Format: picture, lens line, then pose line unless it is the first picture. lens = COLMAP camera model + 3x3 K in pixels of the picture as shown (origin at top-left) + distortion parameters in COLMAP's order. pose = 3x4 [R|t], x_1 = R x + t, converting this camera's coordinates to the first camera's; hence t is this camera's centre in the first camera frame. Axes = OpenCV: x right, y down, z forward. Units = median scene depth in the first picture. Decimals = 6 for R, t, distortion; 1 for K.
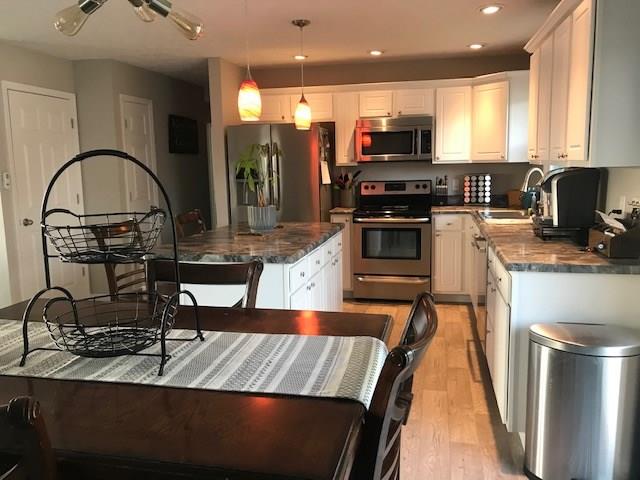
lens RADIAL K [[517.4, 0, 320.9], [0, 517.4, 236.6], [0, 0, 1]] dist [0.021424, -0.004853]
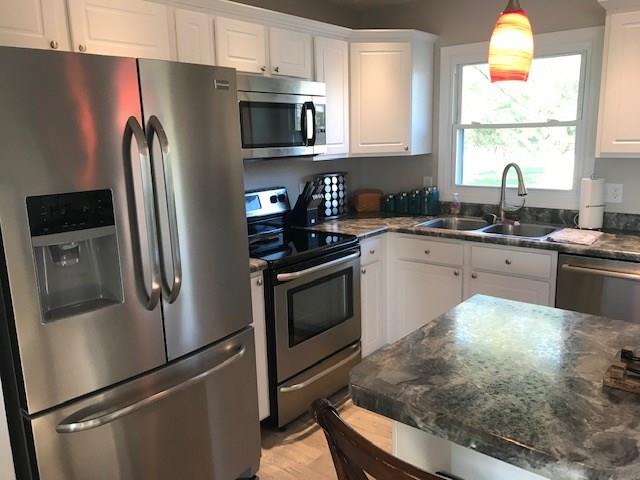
lens RADIAL K [[517.4, 0, 320.1], [0, 517.4, 242.7], [0, 0, 1]] dist [0.021424, -0.004853]
pose [[0.452435, -0.175858, 0.874286, -0.349385], [0.150200, 0.981386, 0.119674, -0.121656], [-0.879058, 0.077173, 0.470428, 0.733009]]
